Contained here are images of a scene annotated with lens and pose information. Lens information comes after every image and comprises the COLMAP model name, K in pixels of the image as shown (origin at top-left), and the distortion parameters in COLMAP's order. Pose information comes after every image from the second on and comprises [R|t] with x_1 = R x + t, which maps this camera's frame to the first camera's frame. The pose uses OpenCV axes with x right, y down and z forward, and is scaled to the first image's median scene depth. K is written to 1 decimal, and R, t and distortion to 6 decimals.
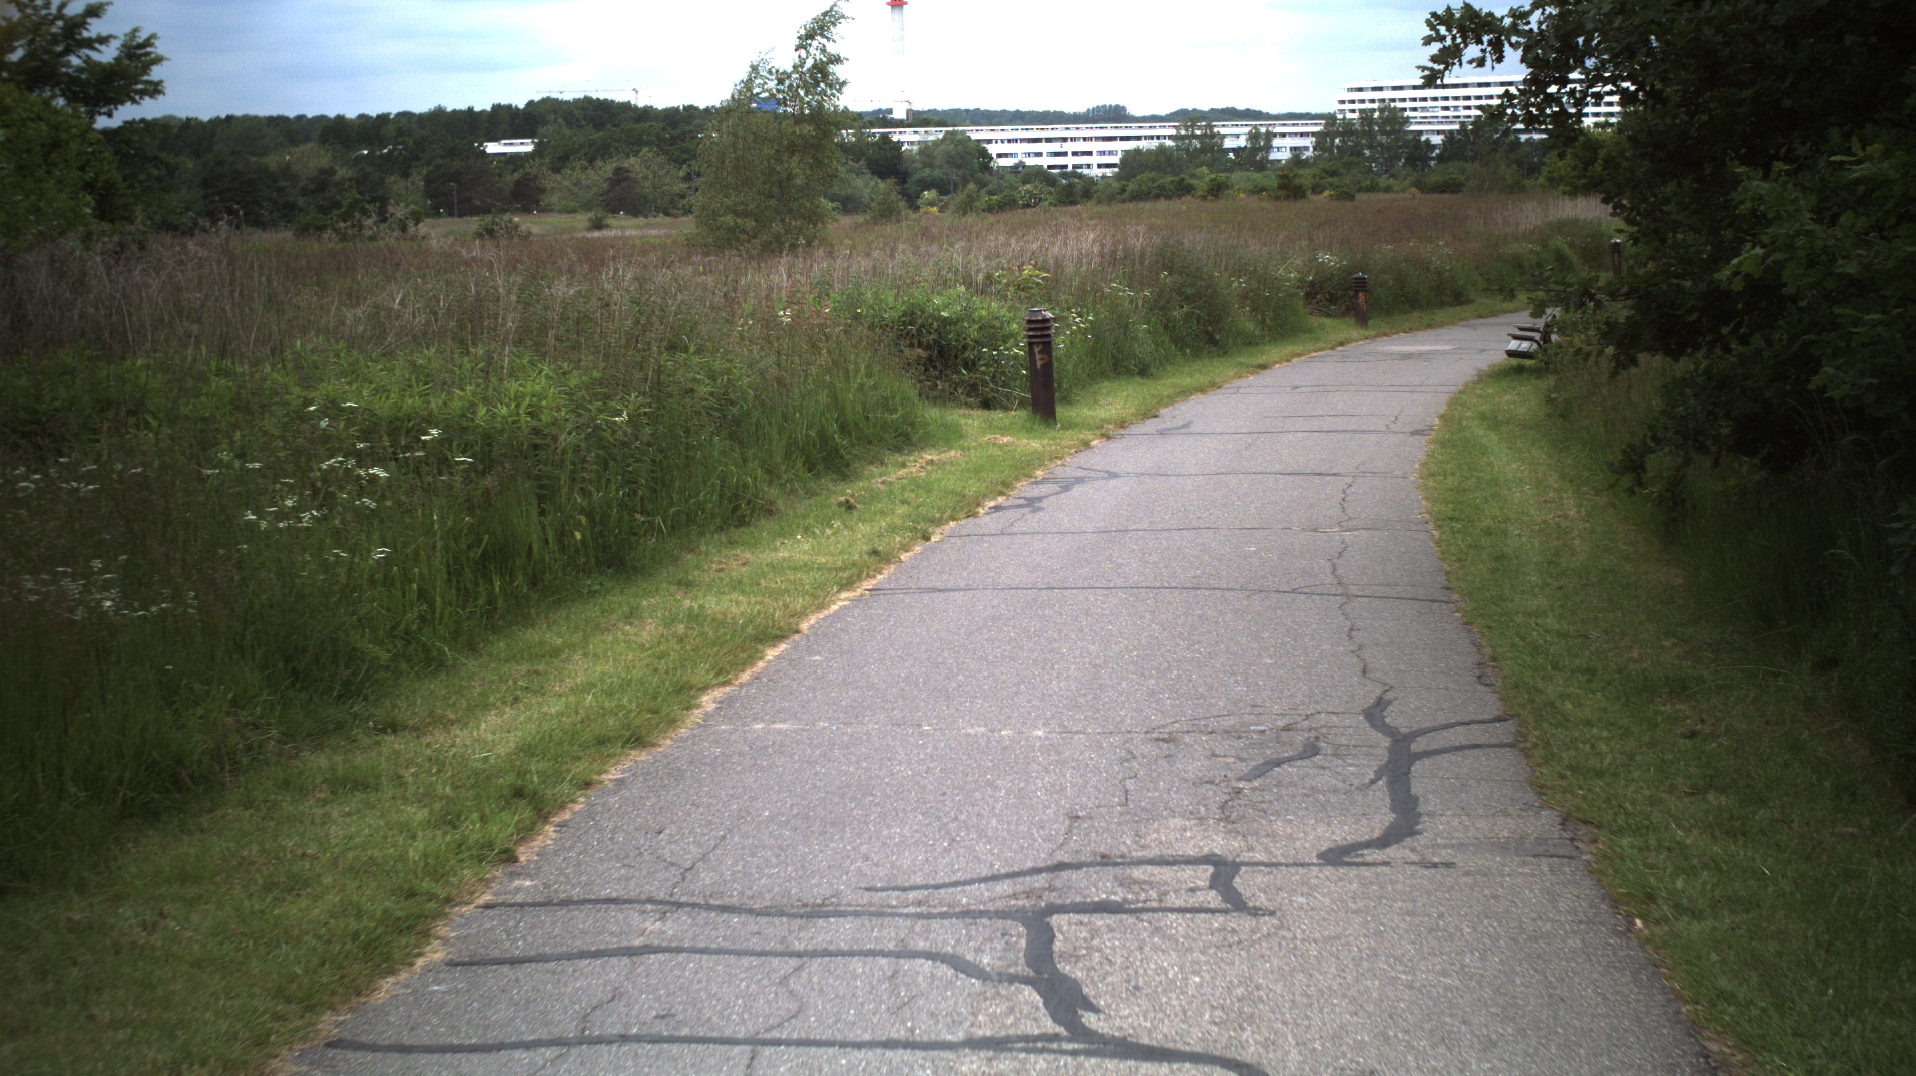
lens RADIAL K [[3357.4, 0, 956.1], [0, 3357.4, 525.9], [0, 0, 1]] dist [-0.273105, 0.000000]
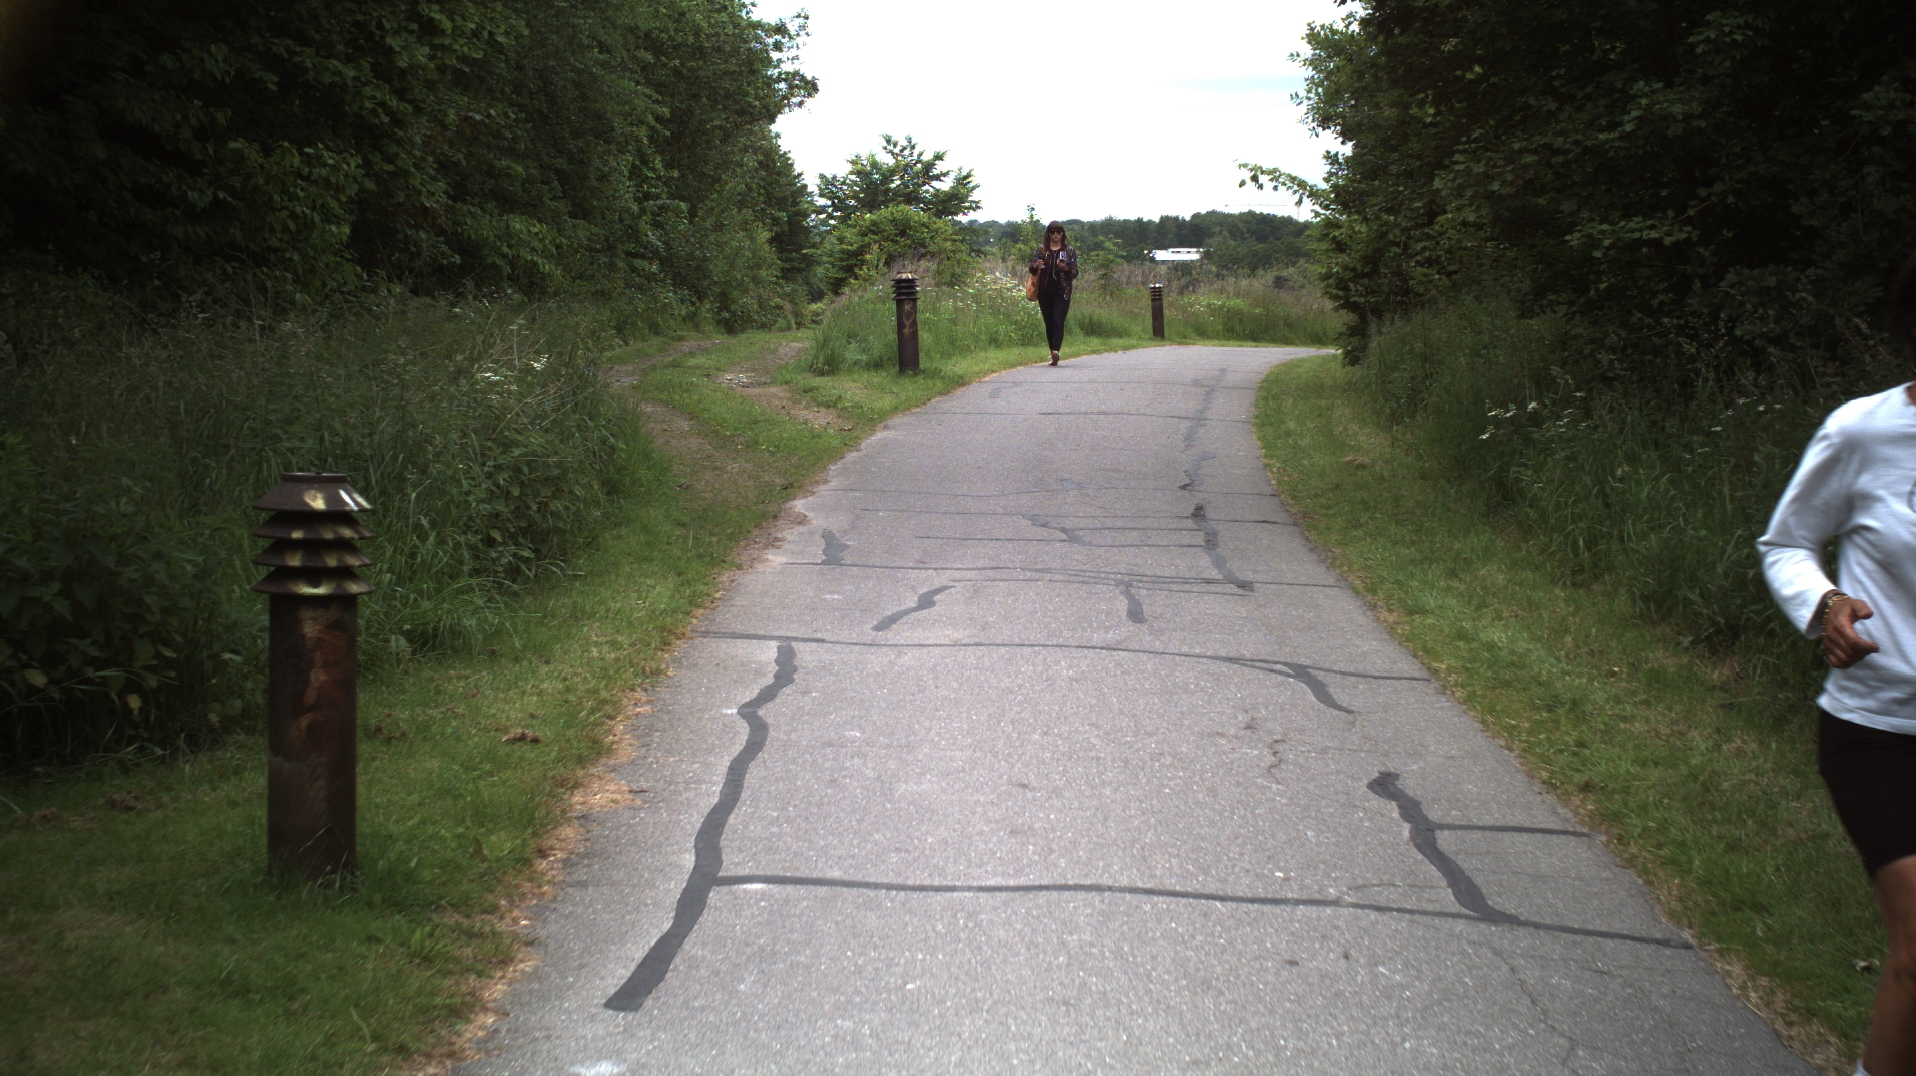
lens RADIAL K [[3357.4, 0, 950.0], [0, 3357.4, 524.9], [0, 0, 1]] dist [-0.273105, 0.000000]
pose [[0.980237, 0.032728, -0.195100, 0.011651], [-0.039322, 0.998776, -0.030020, 0.012508], [0.193878, 0.037098, 0.980324, -0.105899]]
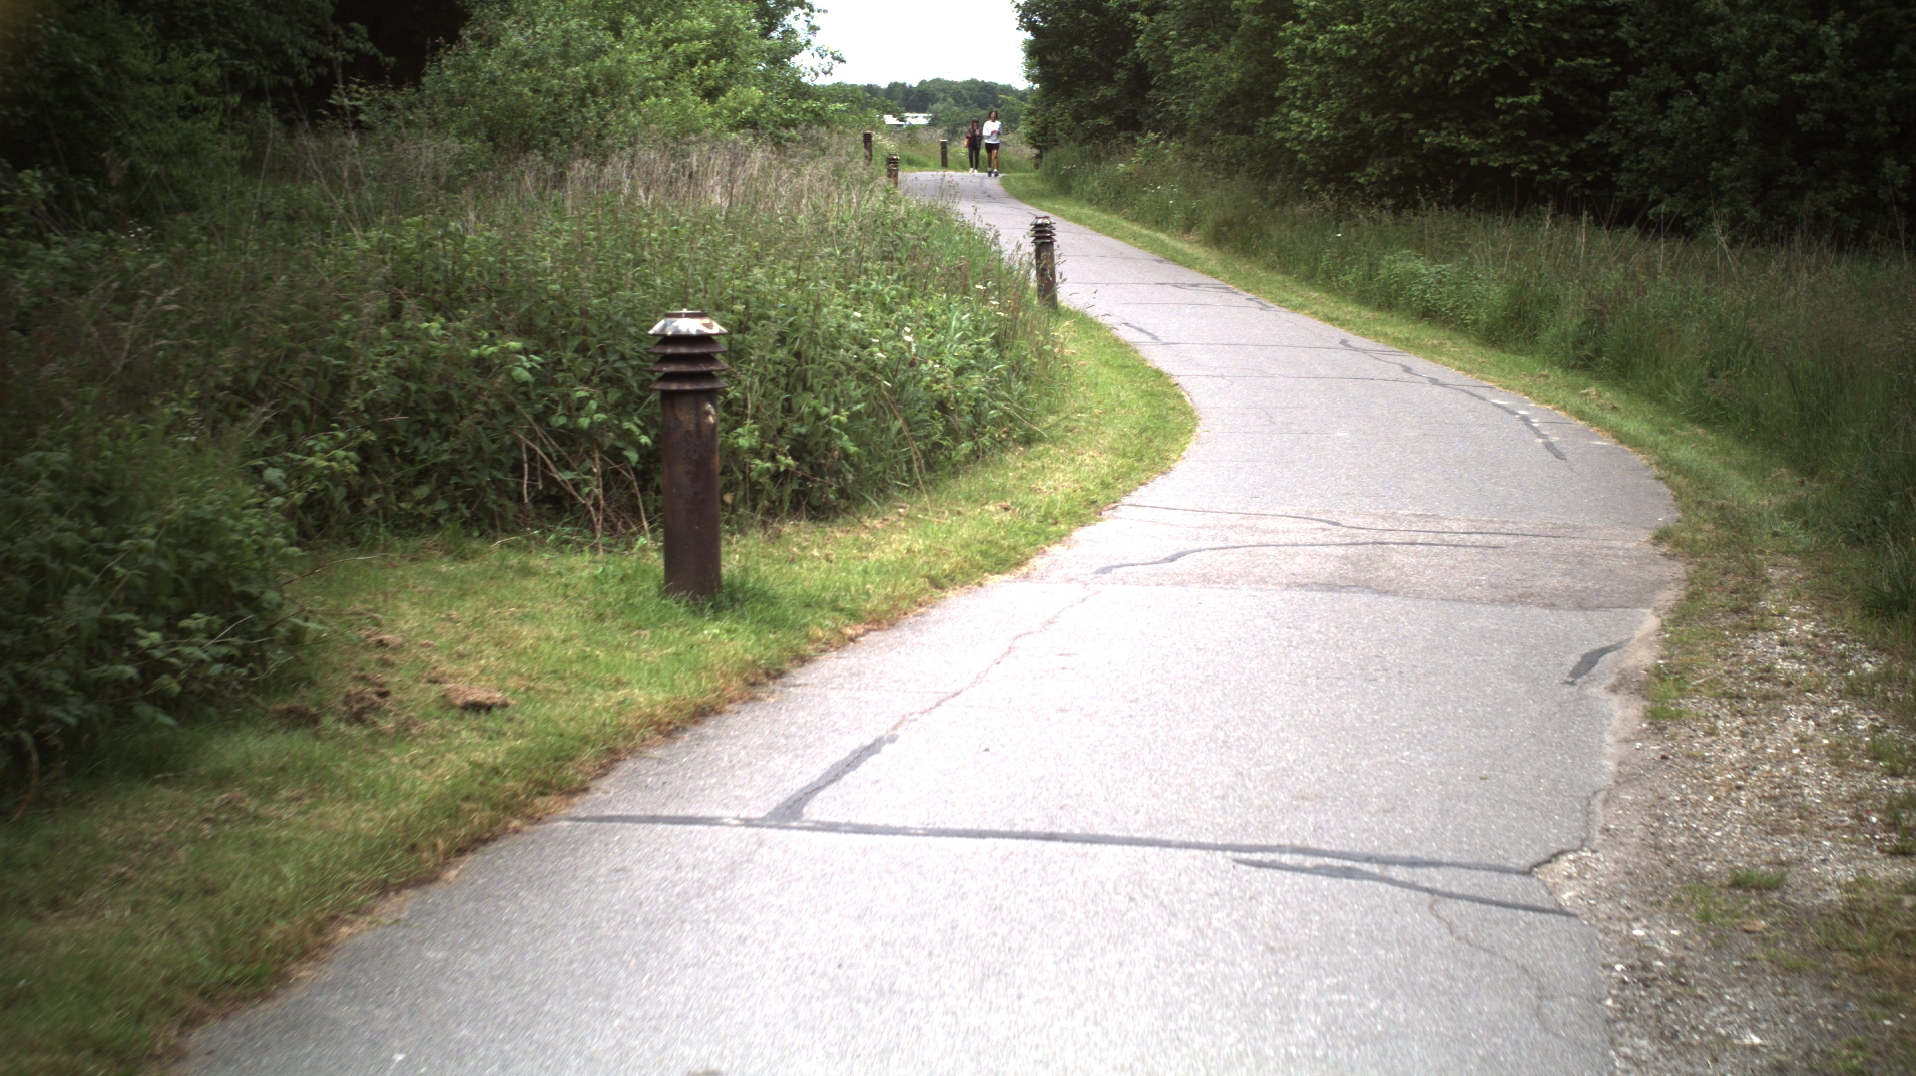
lens RADIAL K [[3357.4, 0, 966.2], [0, 3357.4, 549.2], [0, 0, 1]] dist [-0.273105, 0.000000]
pose [[0.993257, 0.050329, -0.104438, 0.021791], [-0.049133, 0.998694, 0.014000, 0.024371], [0.105006, -0.008774, 0.994433, -0.211508]]
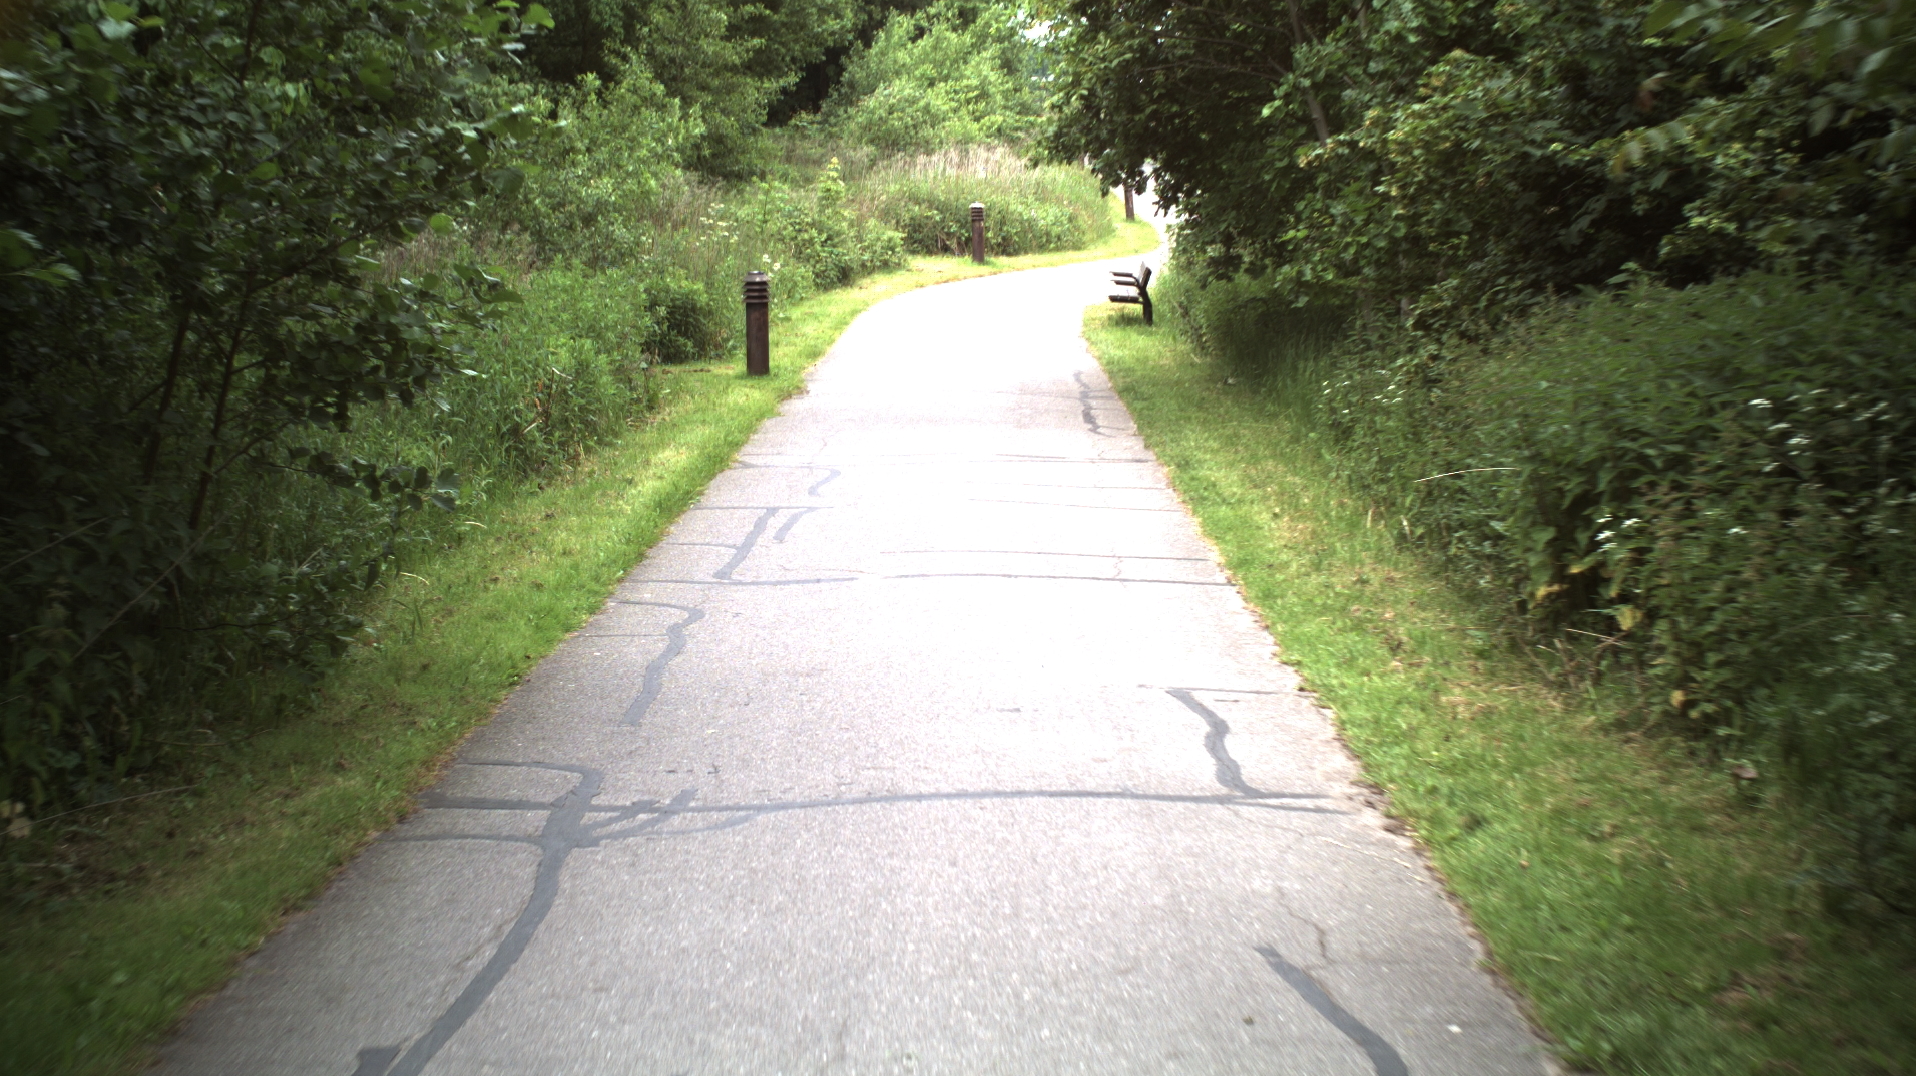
lens RADIAL K [[3357.4, 0, 960.7], [0, 3357.4, 535.7], [0, 0, 1]] dist [-0.273105, 0.000000]
pose [[0.981989, 0.050249, -0.182133, 0.037570], [-0.046036, 0.998567, 0.027288, 0.031178], [0.183243, -0.018411, 0.982895, -0.297911]]
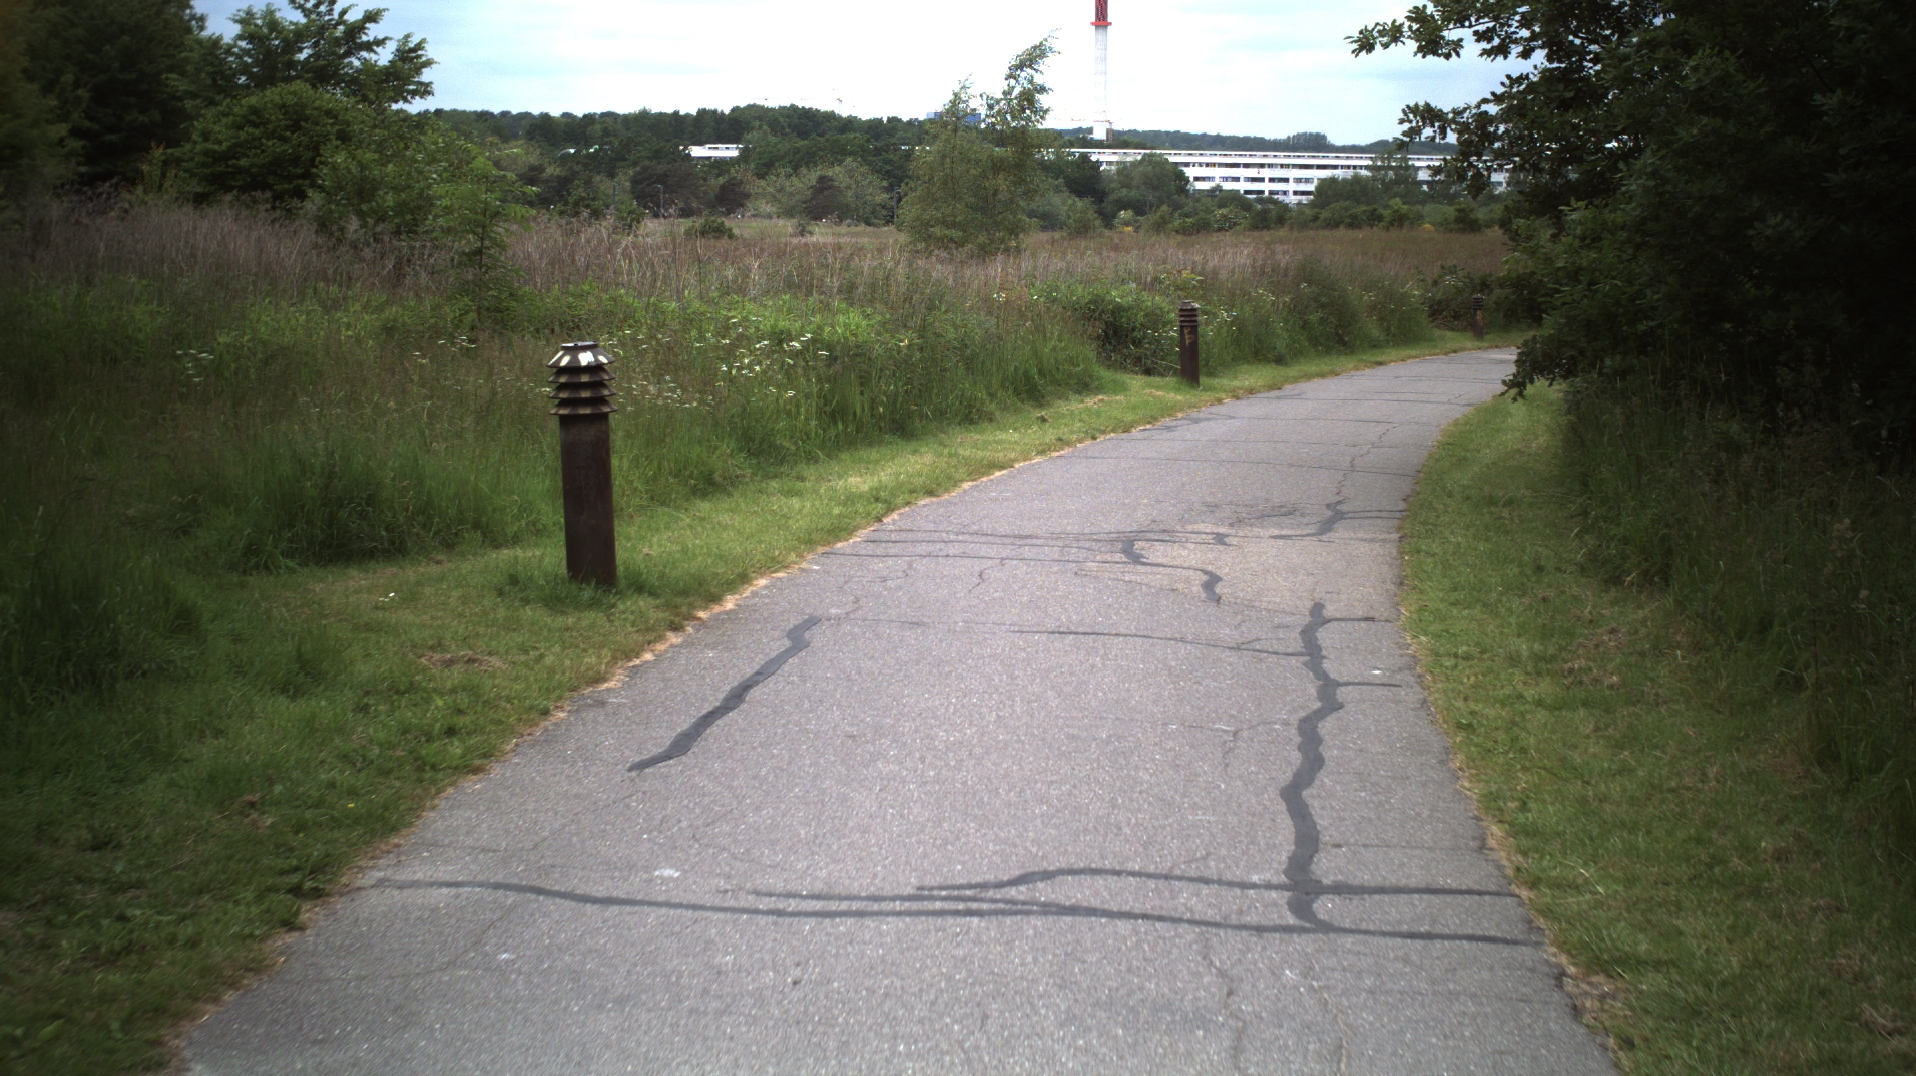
lens RADIAL K [[3357.4, 0, 962.5], [0, 3357.4, 531.3], [0, 0, 1]] dist [-0.273105, 0.000000]
pose [[0.997714, 0.041878, -0.053047, 0.000522], [-0.042068, 0.999112, -0.002477, 0.001963], [0.052896, 0.004702, 0.998589, -0.019402]]
